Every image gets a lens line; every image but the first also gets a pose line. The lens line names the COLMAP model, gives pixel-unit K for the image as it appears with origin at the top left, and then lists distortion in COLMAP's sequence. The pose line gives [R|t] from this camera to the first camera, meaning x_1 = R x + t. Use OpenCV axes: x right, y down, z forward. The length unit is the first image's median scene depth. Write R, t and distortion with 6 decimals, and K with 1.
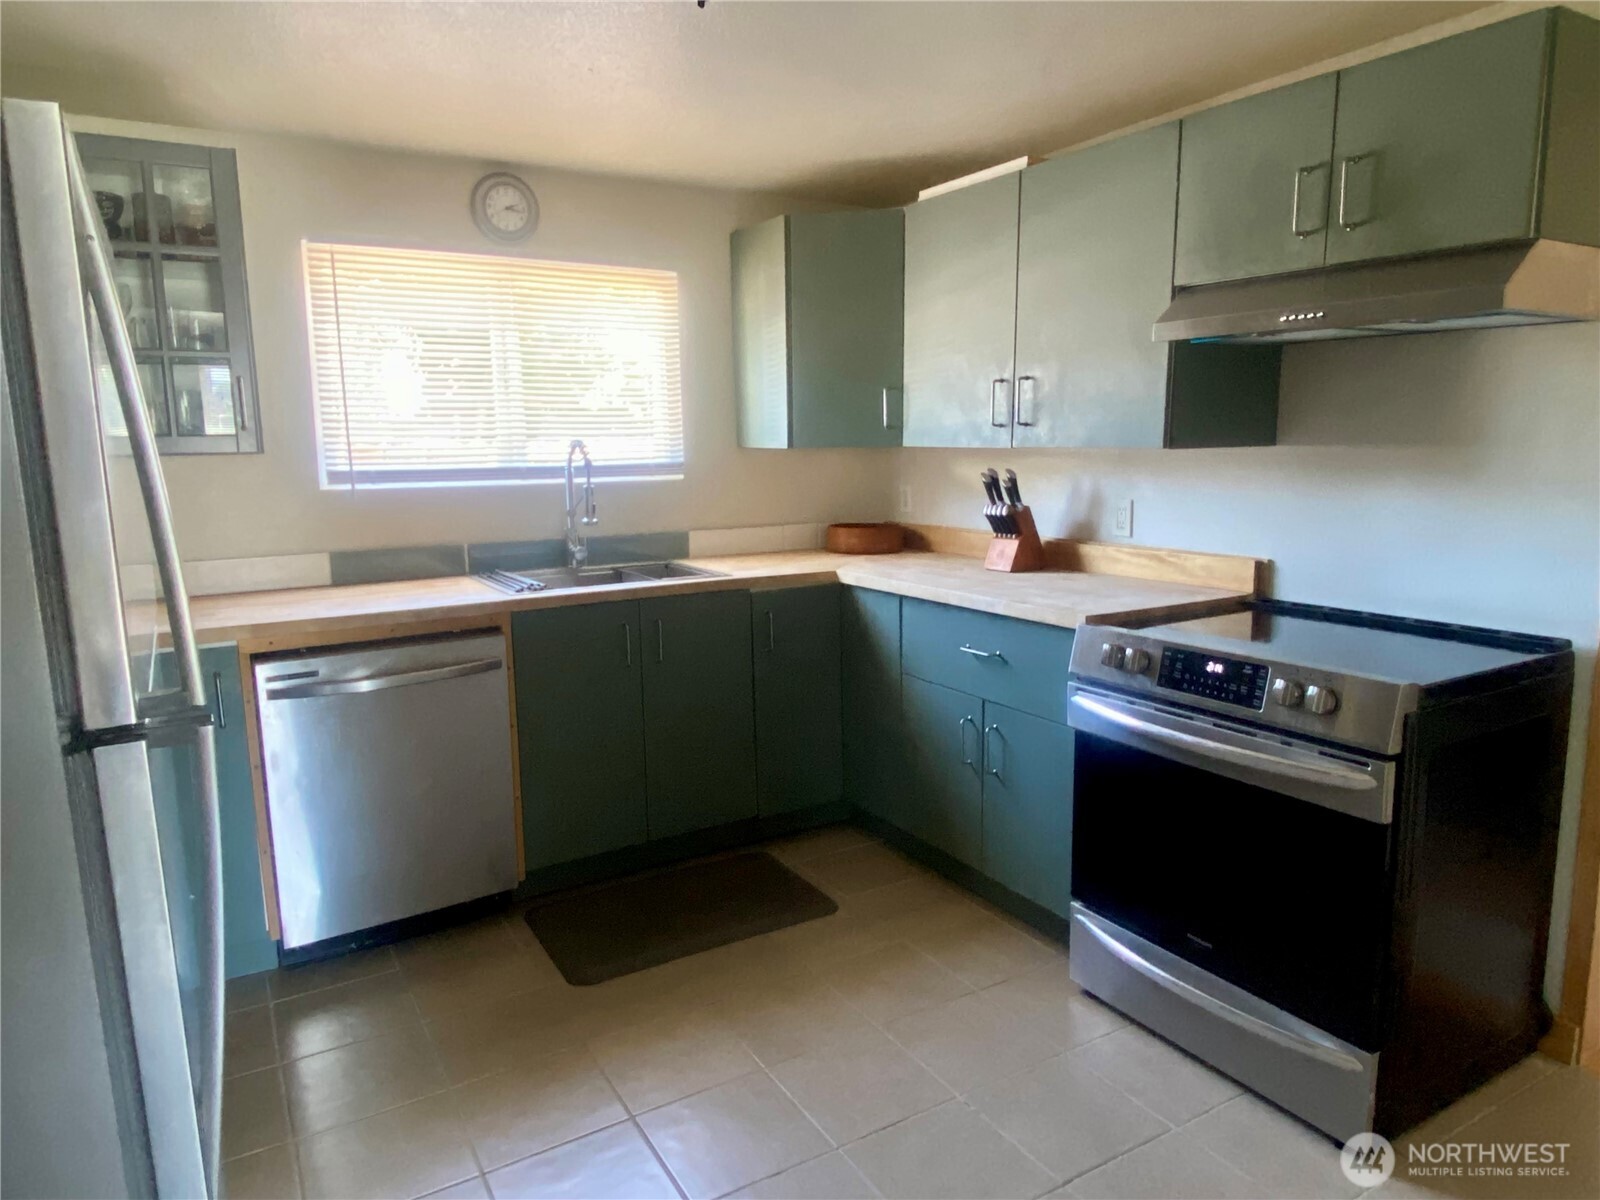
lens RADIAL K [[1022.7, 0, 810.1], [0, 1022.7, 602.3], [0, 0, 1]] dist [0.089650, -0.094538]
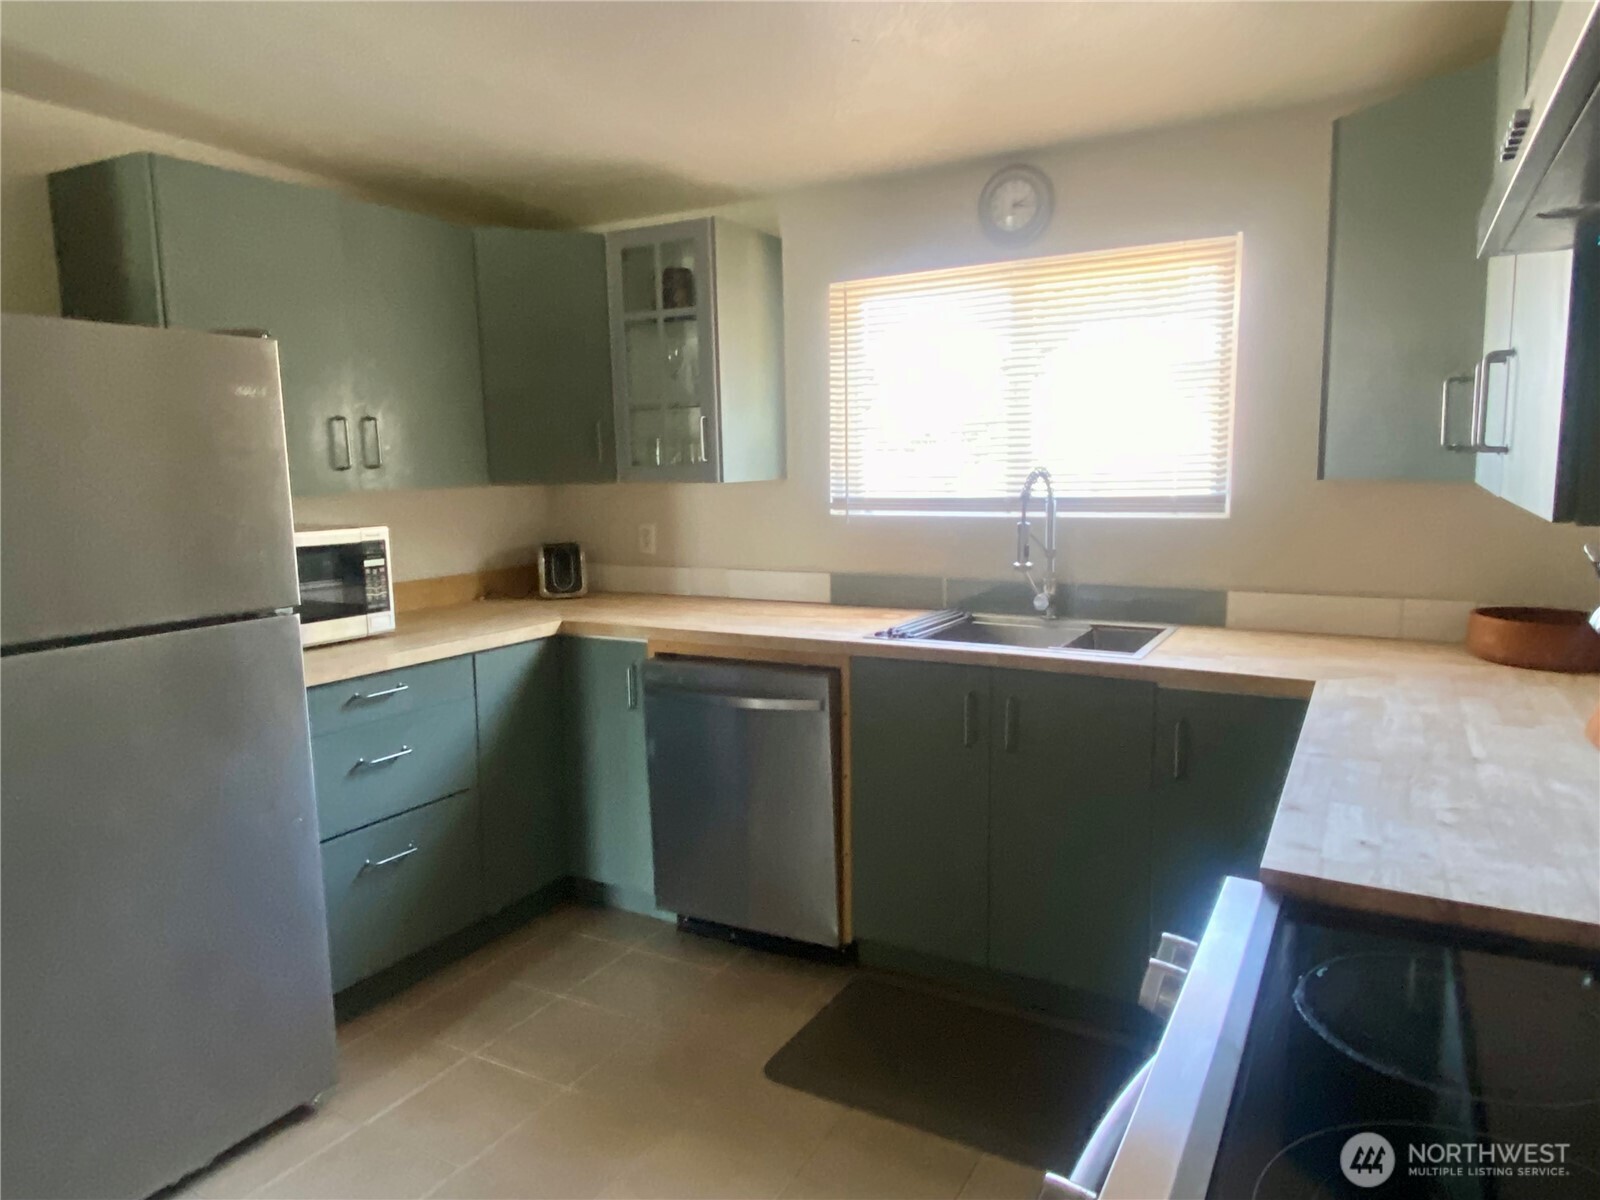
lens RADIAL K [[1022.7, 0, 810.1], [0, 1022.7, 602.3], [0, 0, 1]] dist [0.089650, -0.094538]
pose [[0.496282, 0.124244, -0.859225, 0.418030], [-0.127195, 0.989432, 0.069605, -0.084966], [0.858793, 0.074746, 0.506841, 0.430037]]
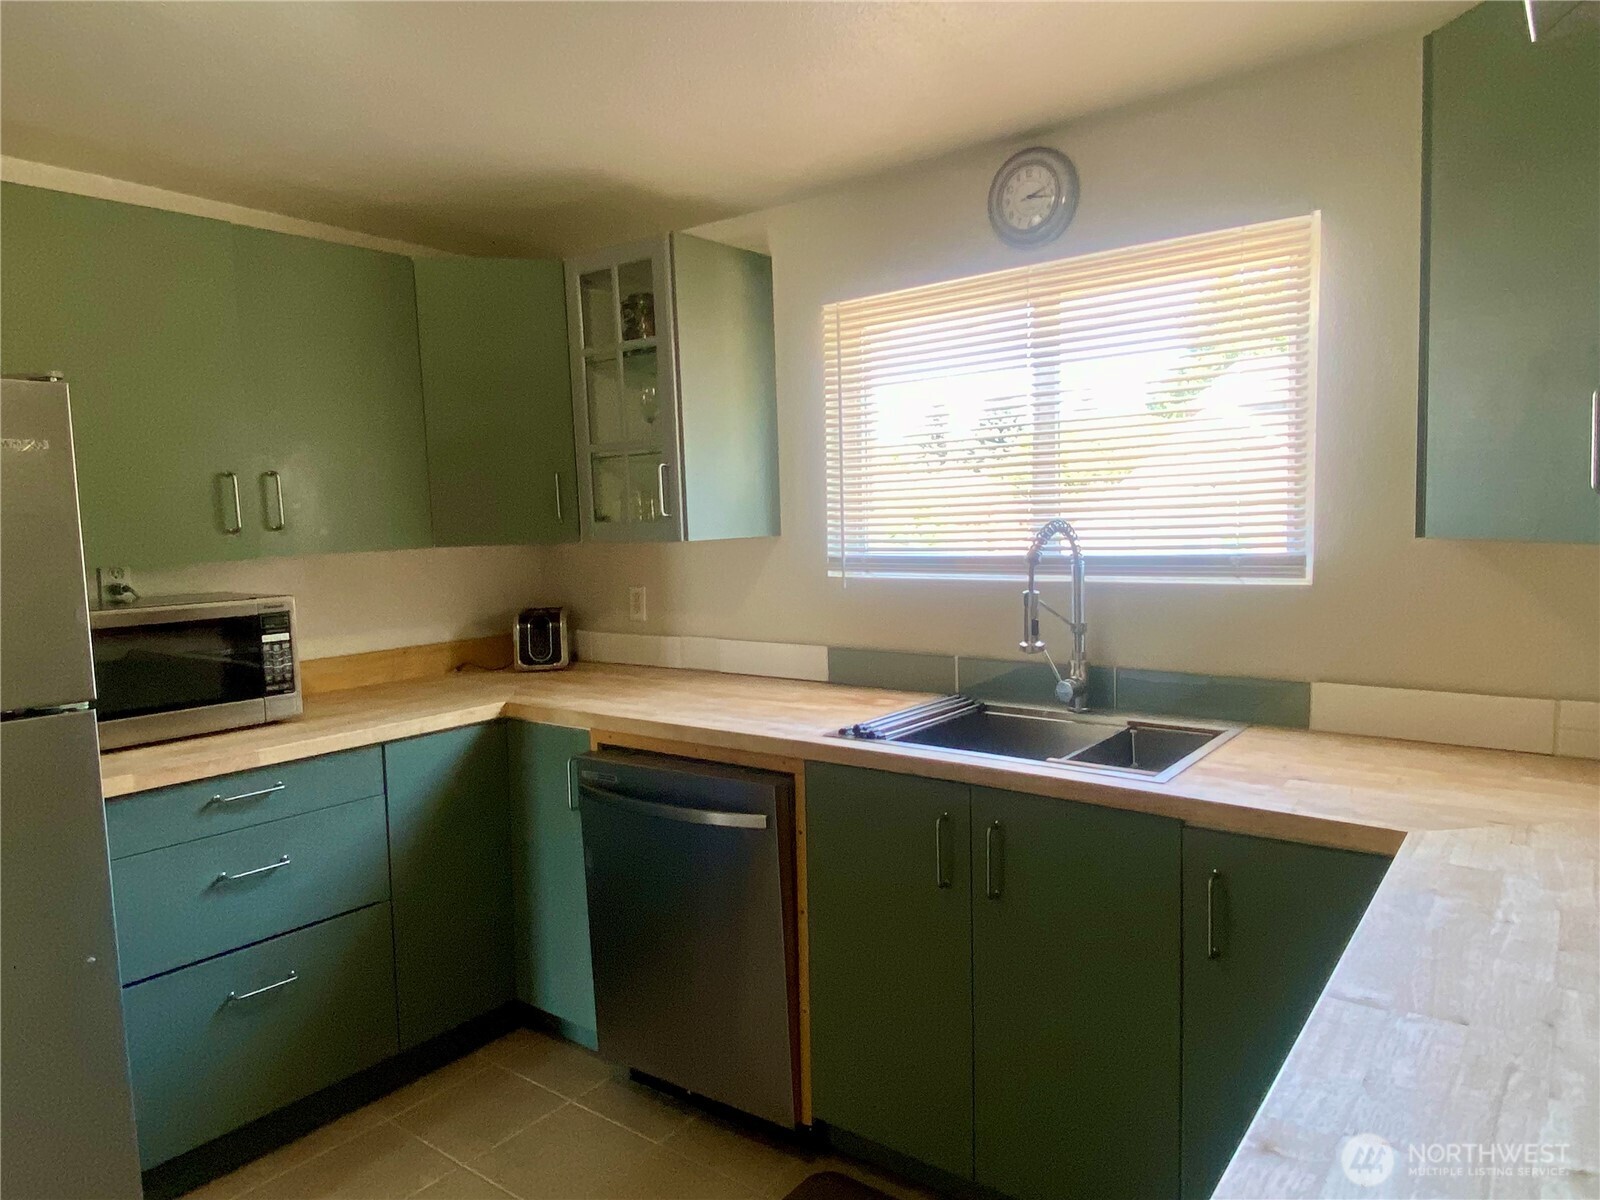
lens RADIAL K [[1022.7, 0, 810.1], [0, 1022.7, 602.3], [0, 0, 1]] dist [0.089650, -0.094538]
pose [[0.368044, 0.086478, -0.925778, 0.332940], [-0.122726, 0.991472, 0.043825, -0.116810], [0.921673, 0.097488, 0.375519, 0.621247]]
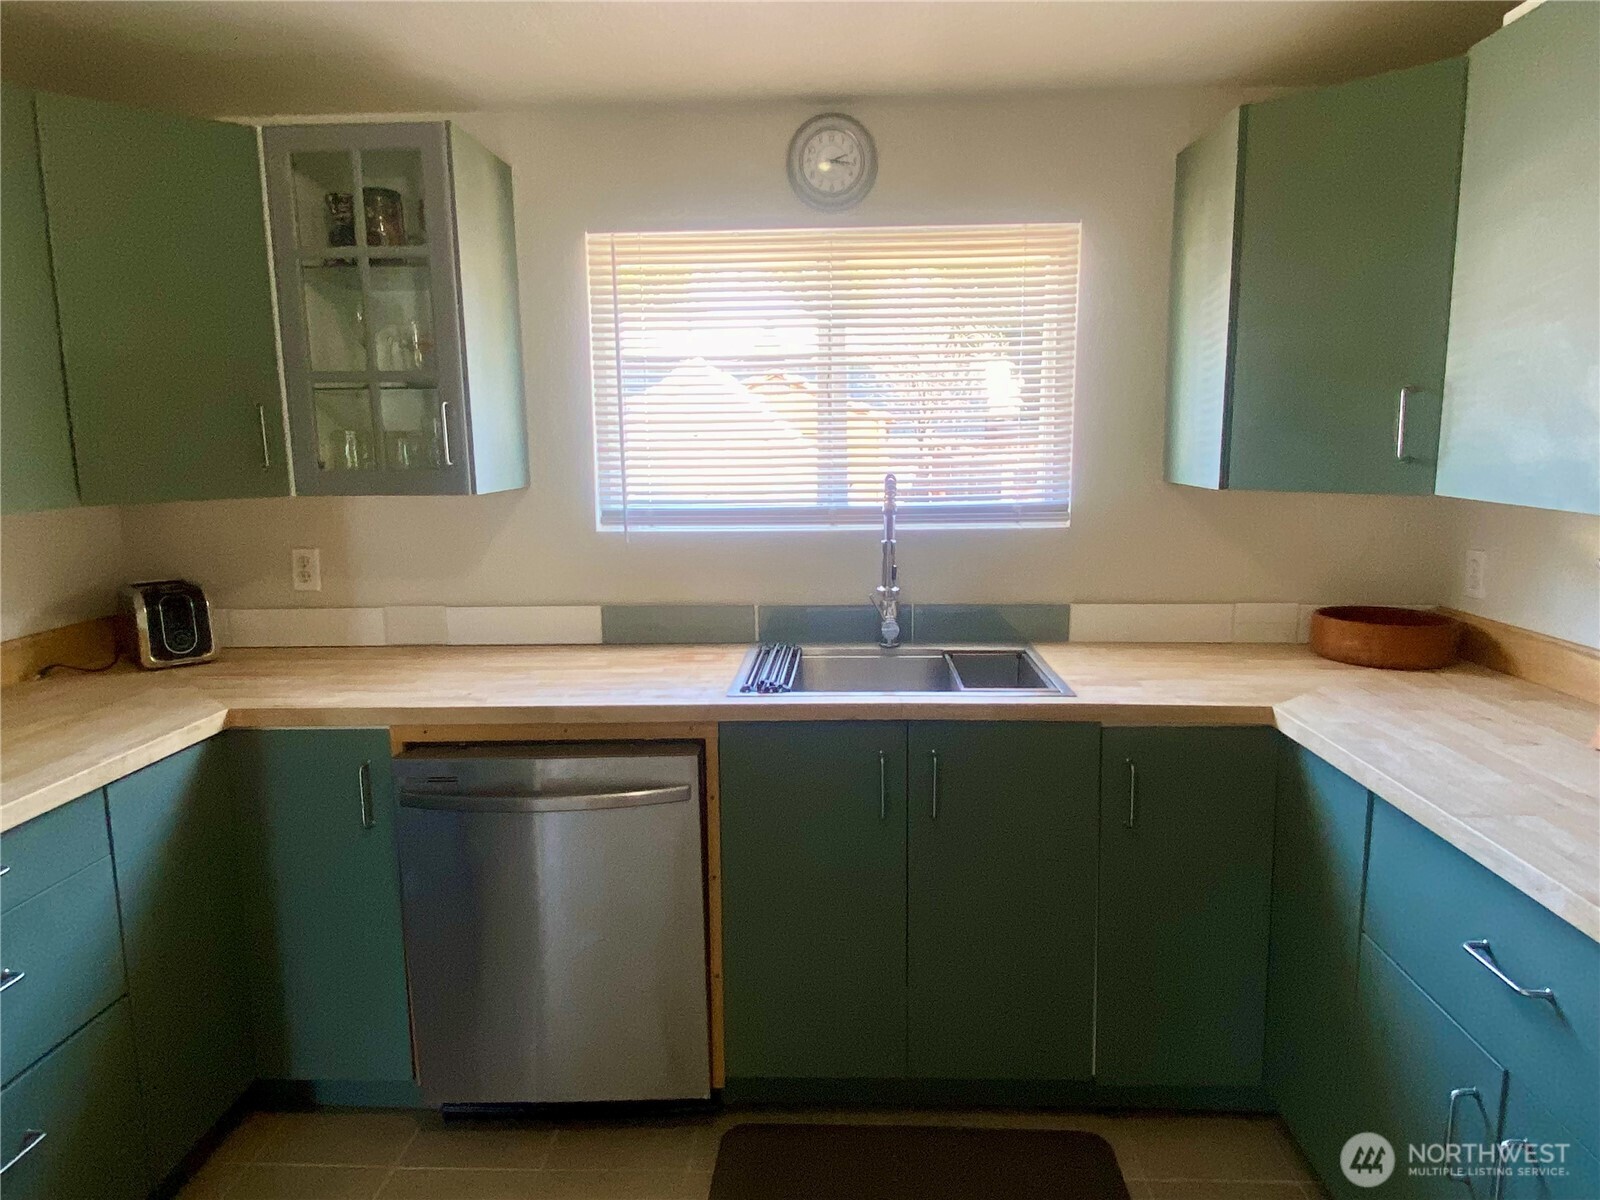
lens RADIAL K [[1022.7, 0, 810.1], [0, 1022.7, 602.3], [0, 0, 1]] dist [0.089650, -0.094538]
pose [[0.834576, 0.092263, -0.543111, 0.124507], [-0.087773, 0.995552, 0.034246, -0.089690], [0.543855, 0.019090, 0.838962, 0.376986]]
